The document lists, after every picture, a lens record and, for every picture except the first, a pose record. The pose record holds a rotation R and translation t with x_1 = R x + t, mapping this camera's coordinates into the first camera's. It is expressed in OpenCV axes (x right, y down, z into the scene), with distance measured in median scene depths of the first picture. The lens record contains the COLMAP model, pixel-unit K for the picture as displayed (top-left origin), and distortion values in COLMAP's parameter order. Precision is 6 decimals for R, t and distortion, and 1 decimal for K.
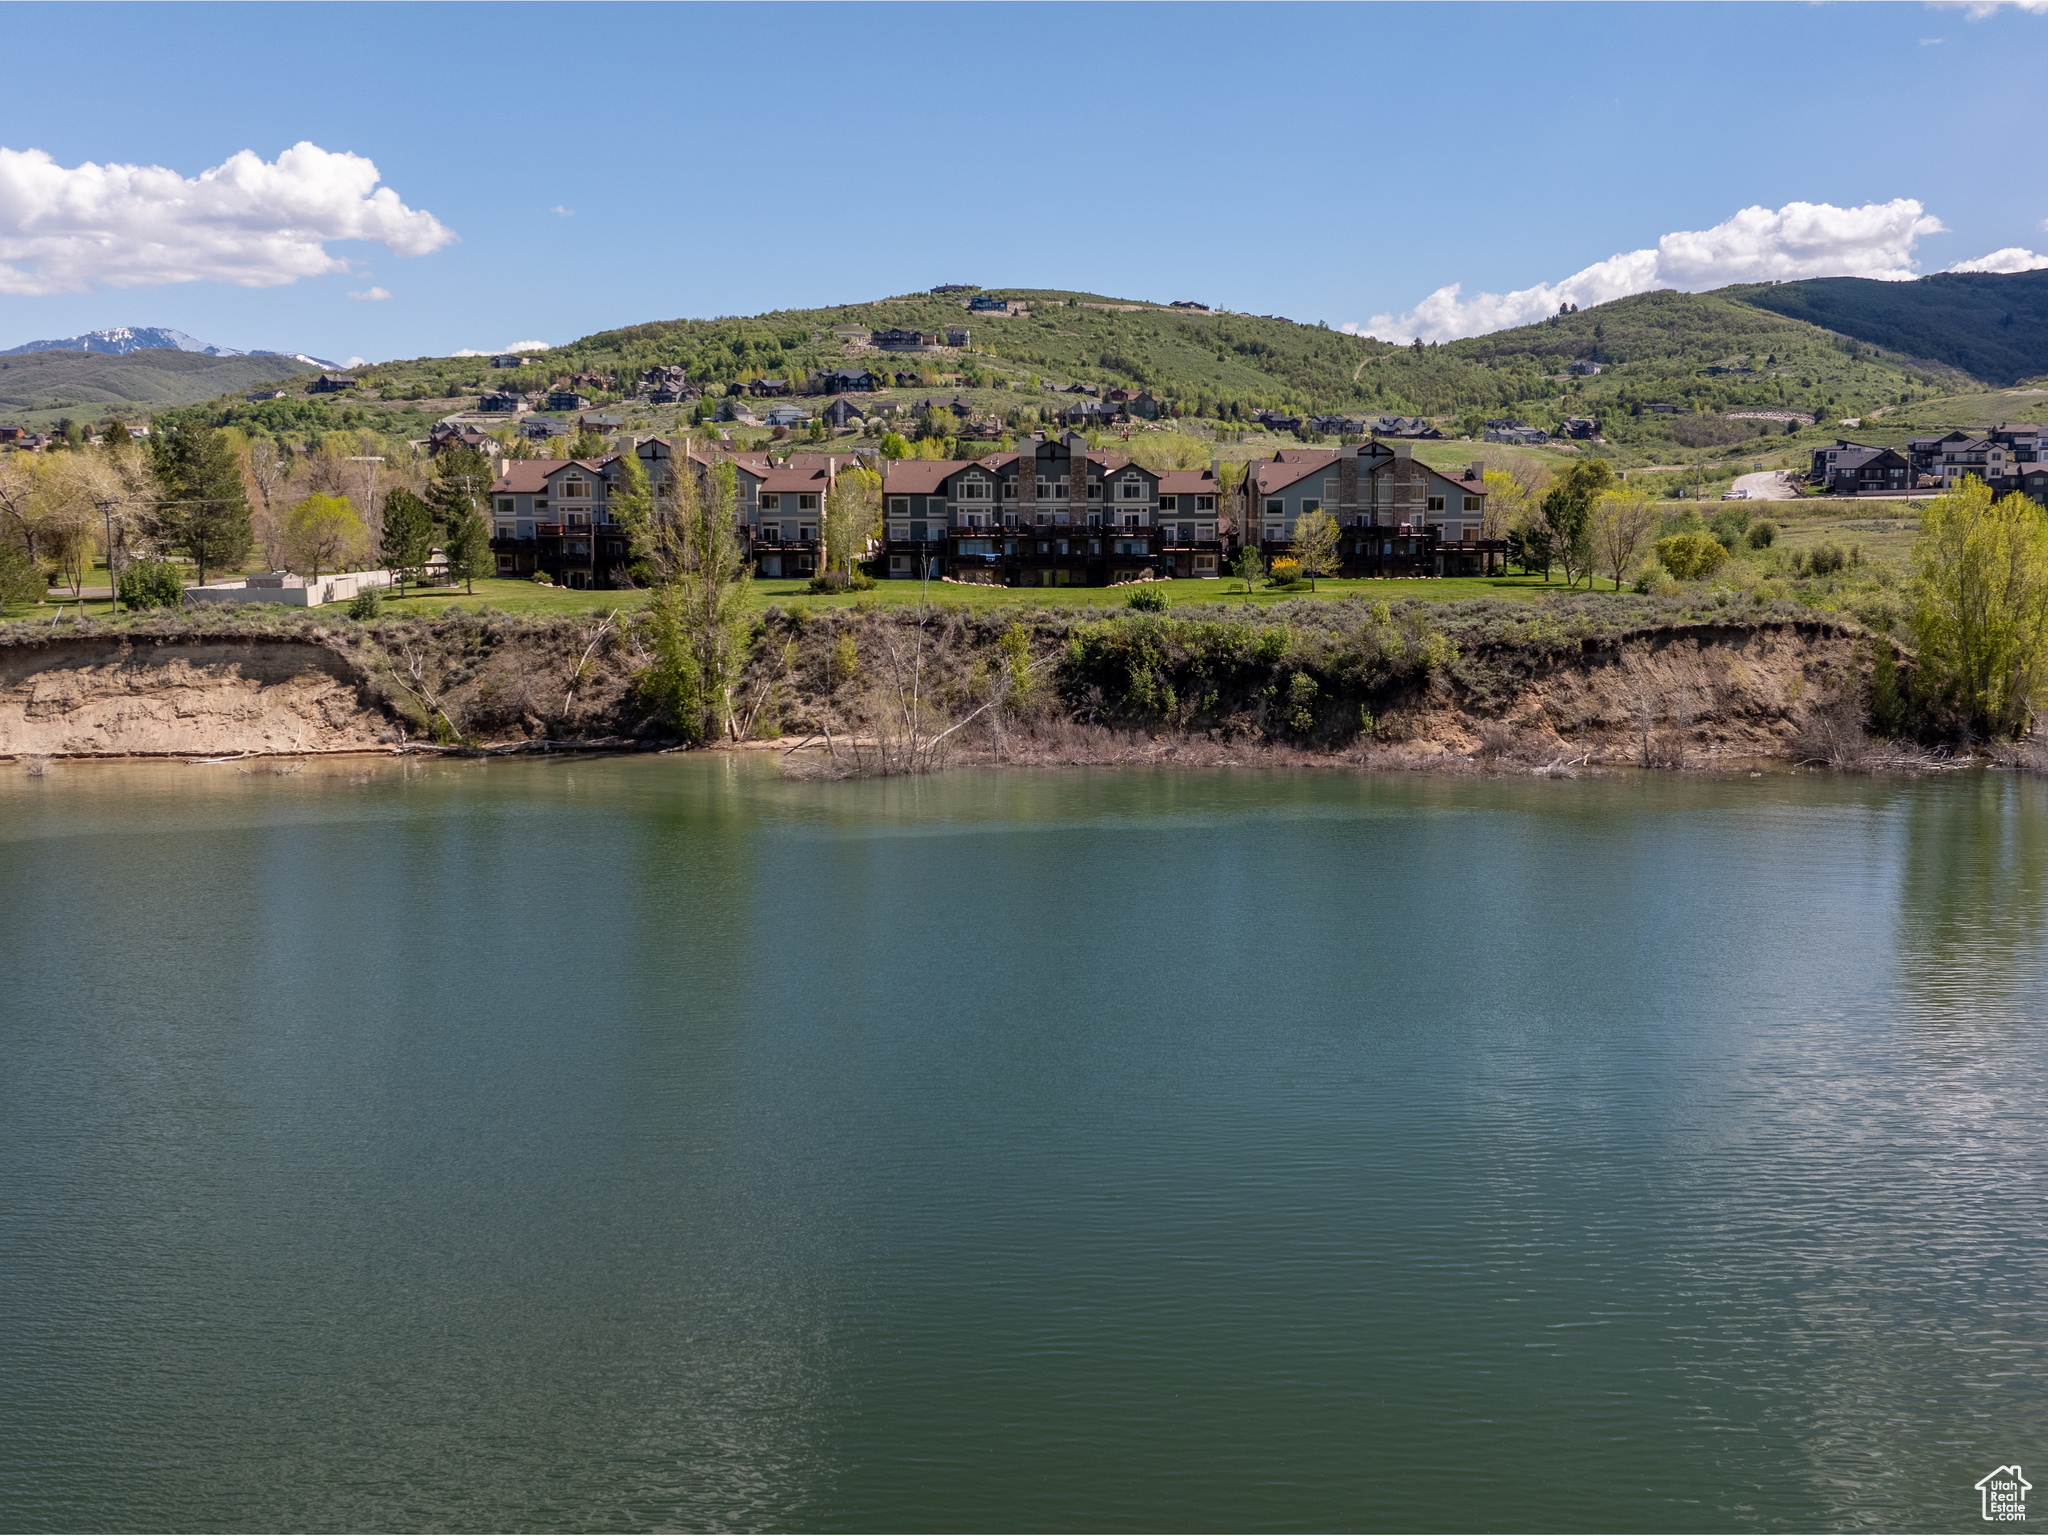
lens RADIAL K [[1896.7, 0, 1080.1], [0, 1896.7, 745.4], [0, 0, 1]] dist [-0.012110, -0.019888]
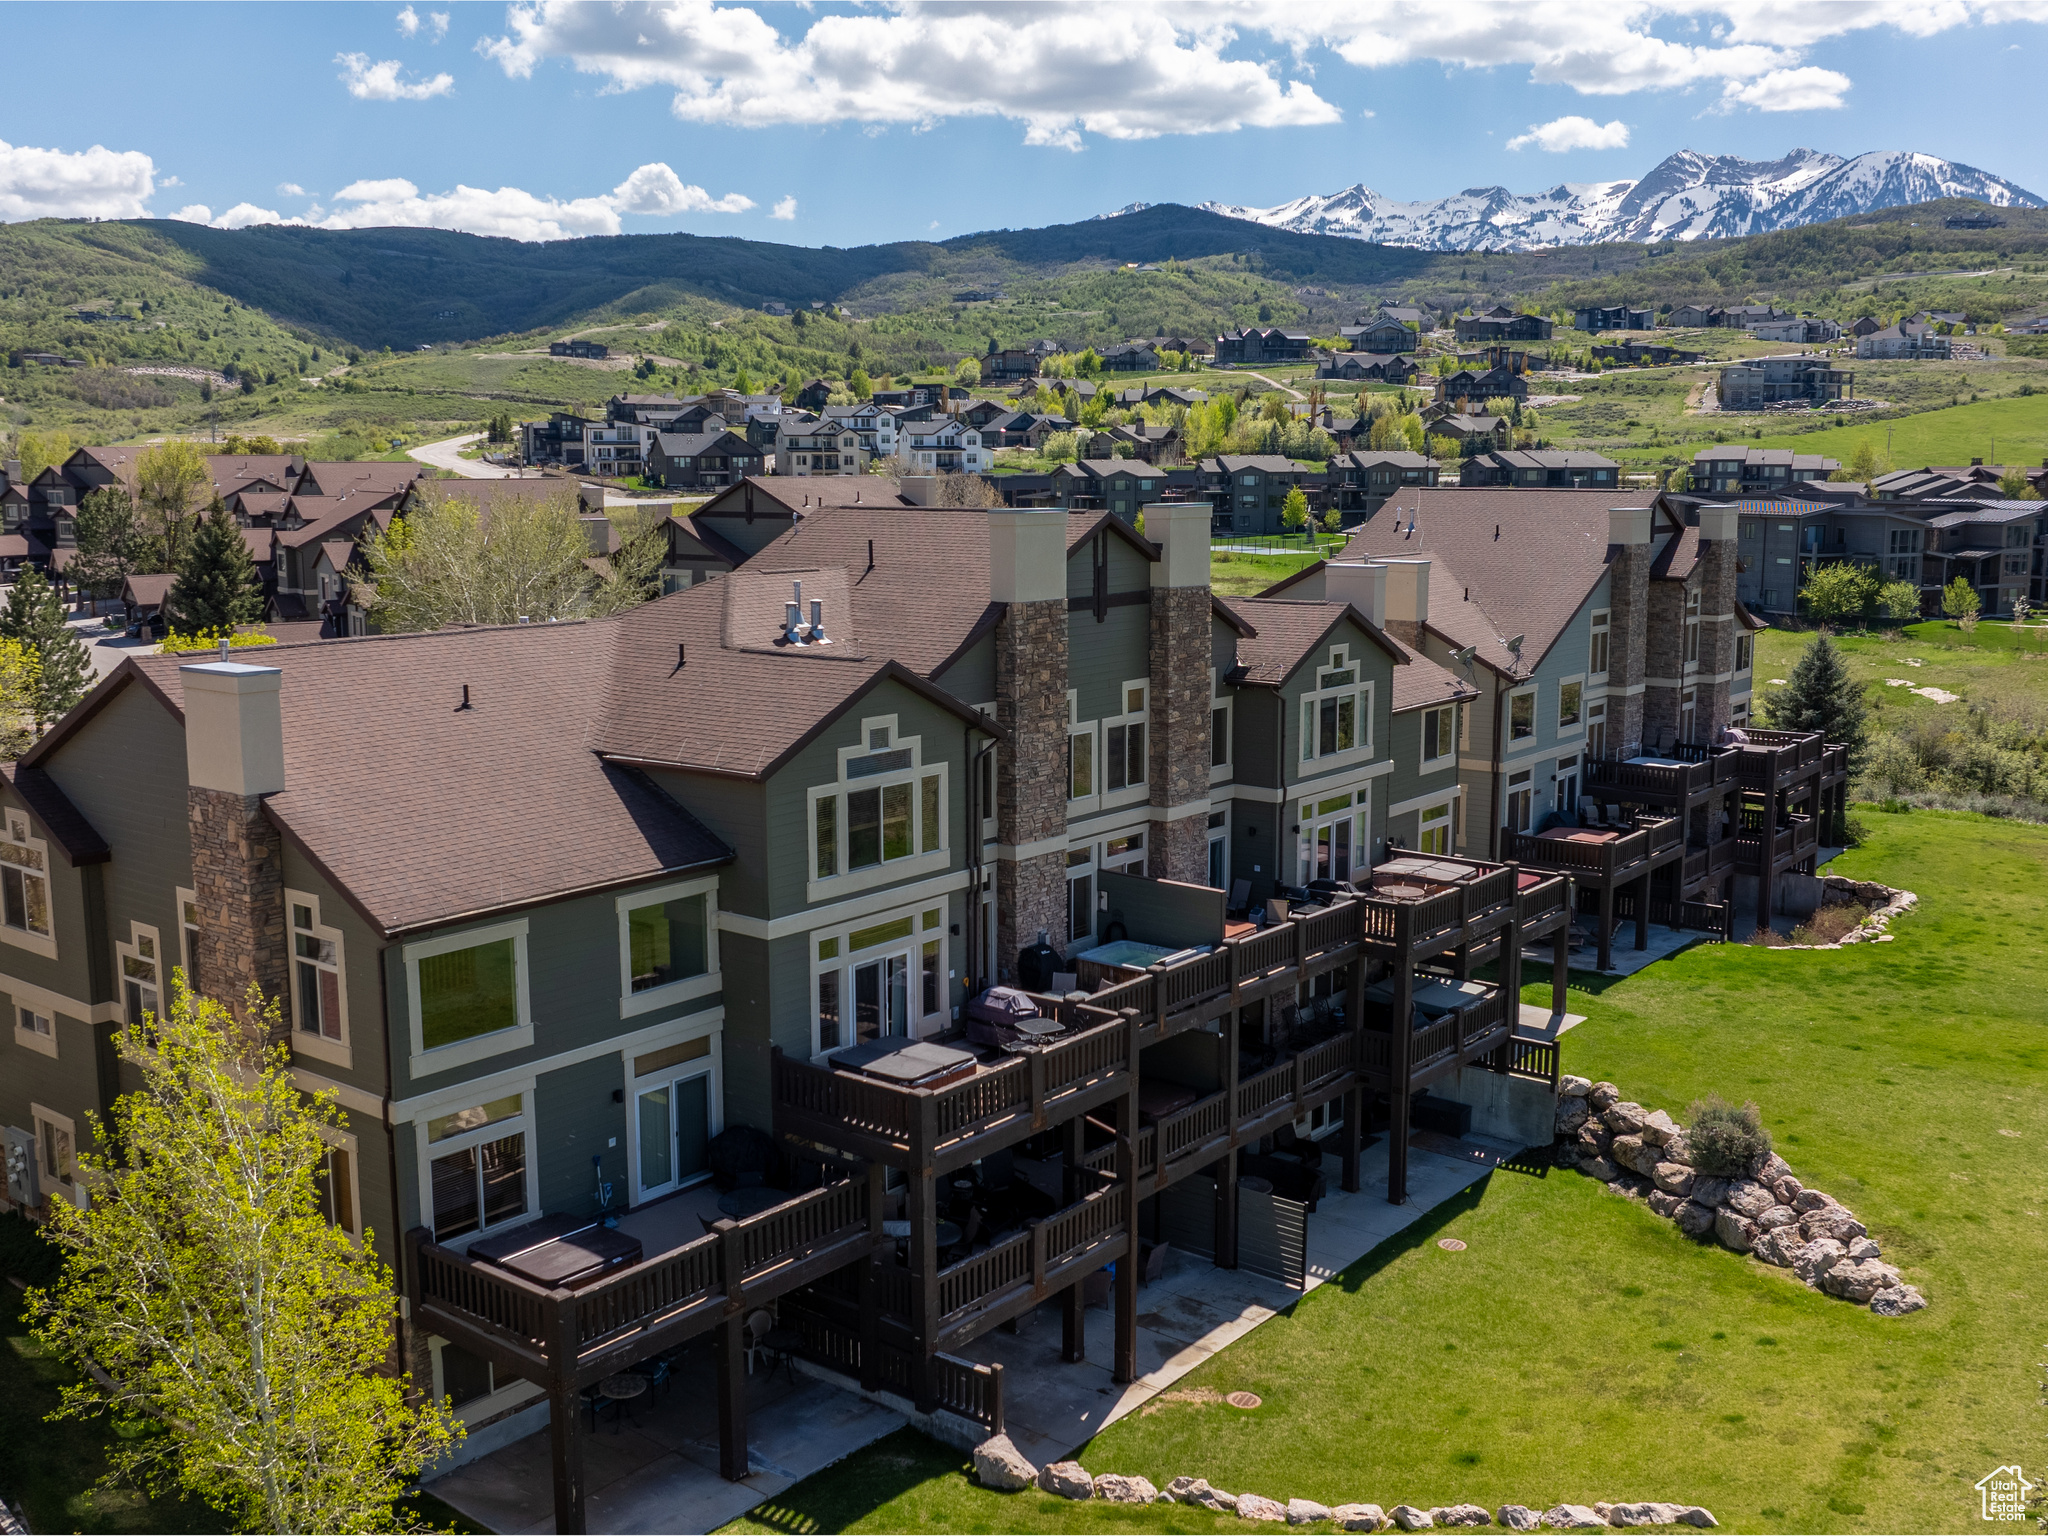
lens RADIAL K [[1902.2, 0, 1026.4], [0, 1902.2, 743.9], [0, 0, 1]] dist [-0.014172, -0.014111]
pose [[0.671149, -0.110022, 0.733113, -0.028058], [0.094444, 0.993557, 0.062647, -0.024655], [-0.735282, 0.027193, 0.677216, 0.142911]]
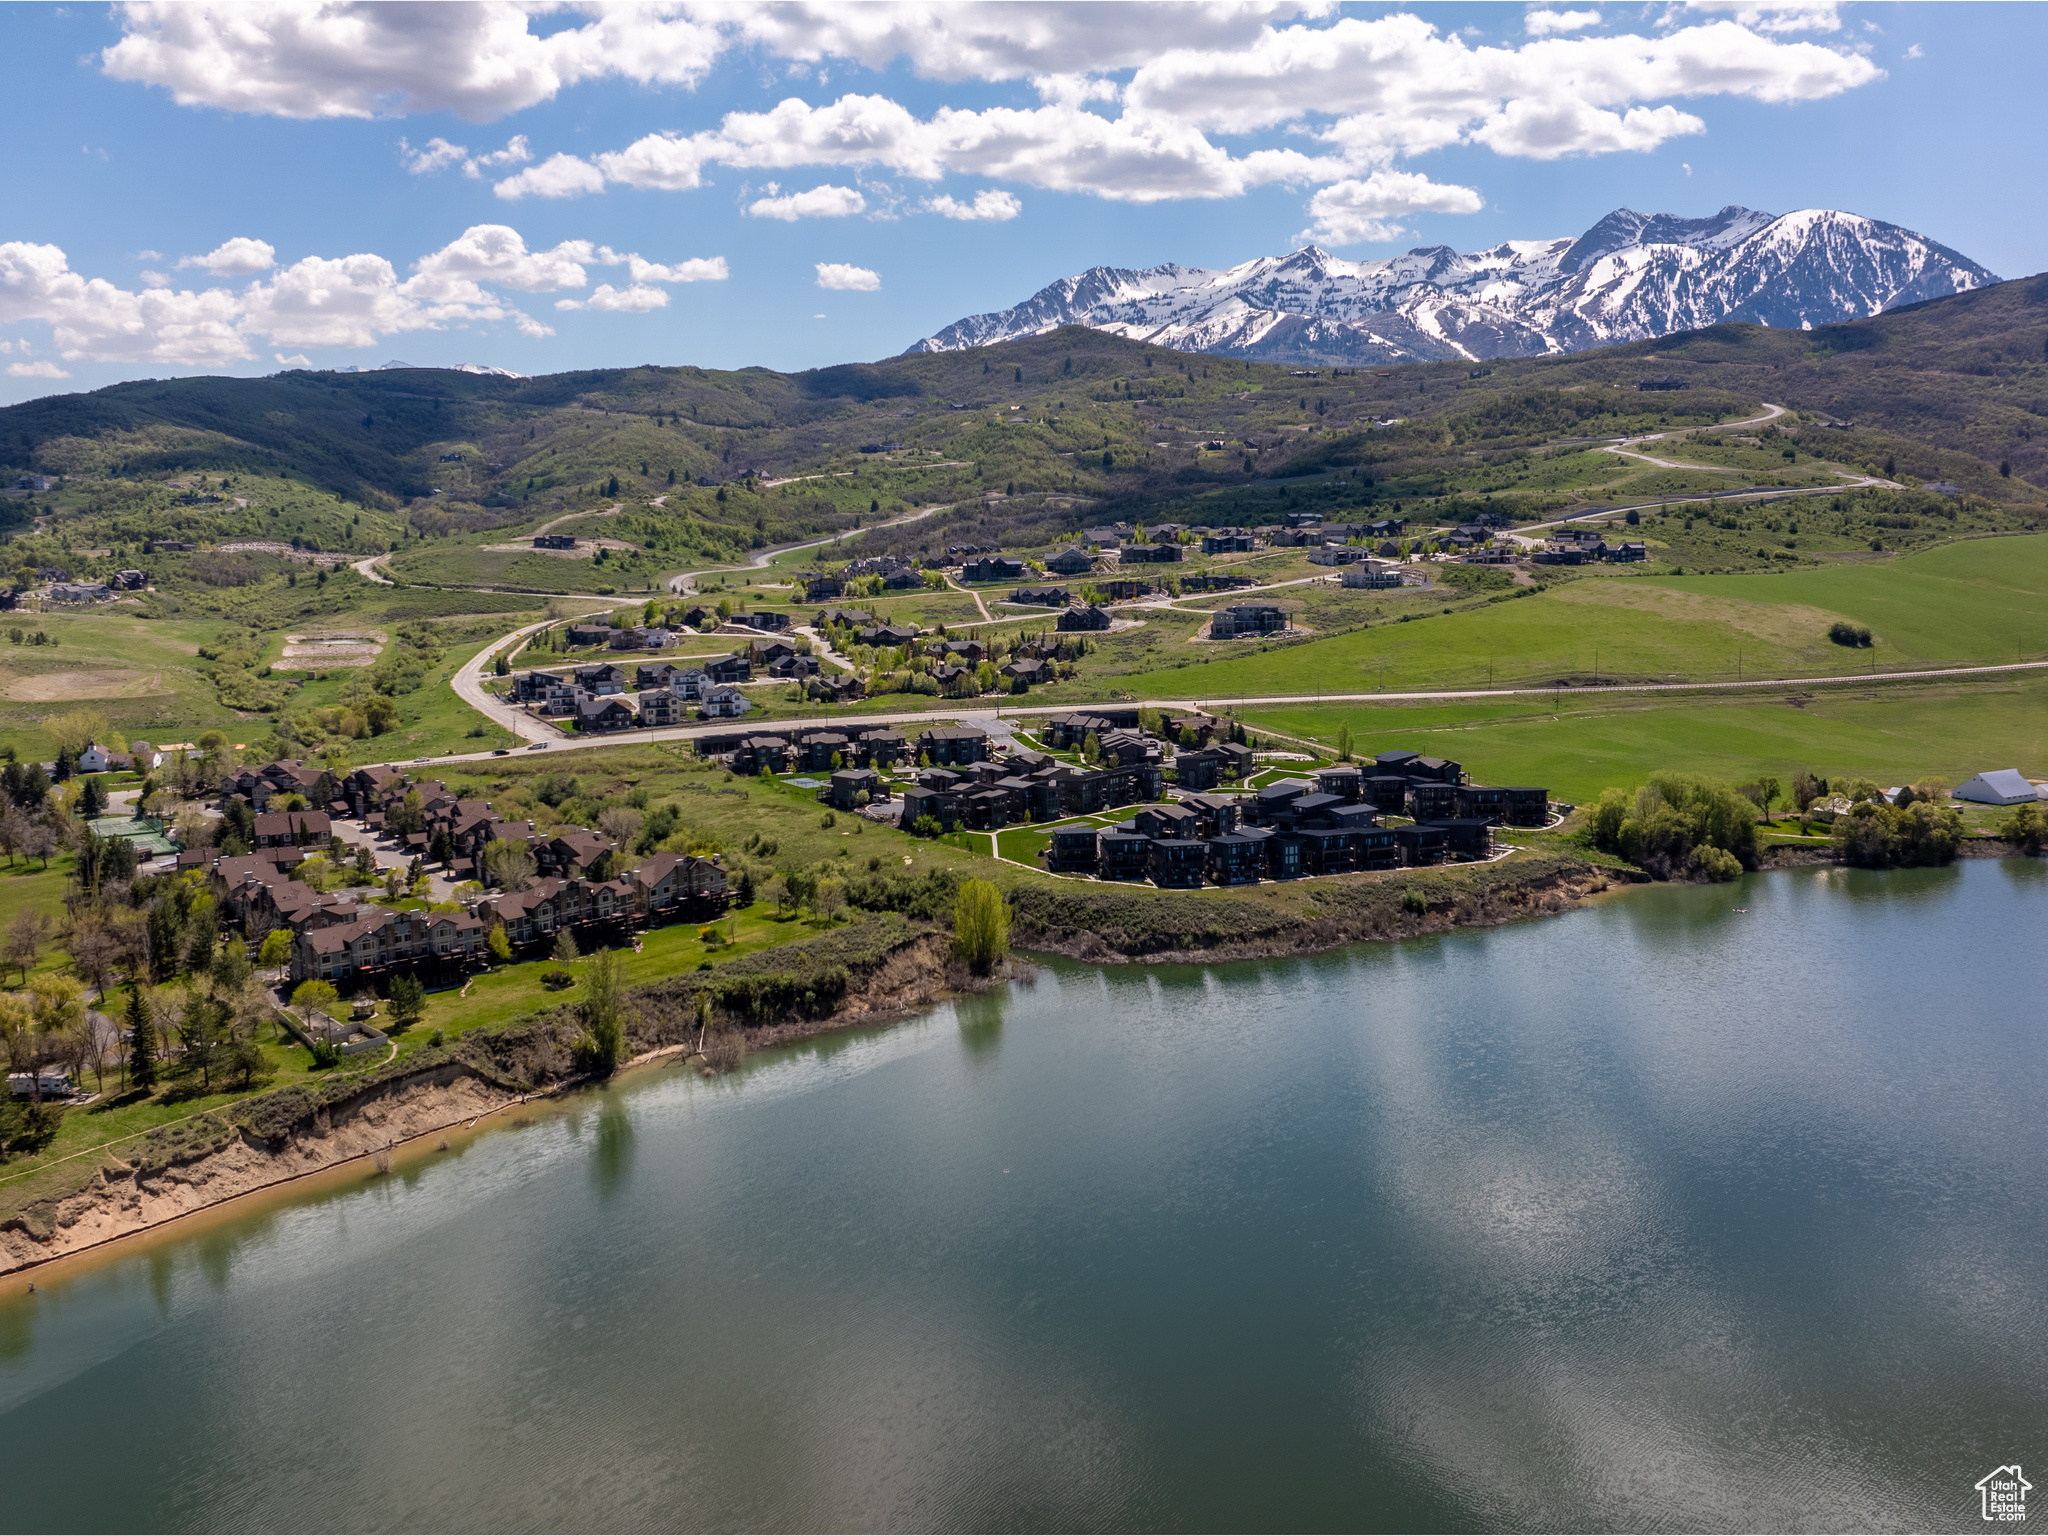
lens RADIAL K [[1909.4, 0, 972.8], [0, 1909.4, 765.3], [0, 0, 1]] dist [-0.021417, -0.007936]
pose [[0.687968, -0.112846, 0.716914, -0.196029], [0.109002, 0.992698, 0.051655, -0.056831], [-0.717508, 0.042608, 0.695246, -0.126357]]
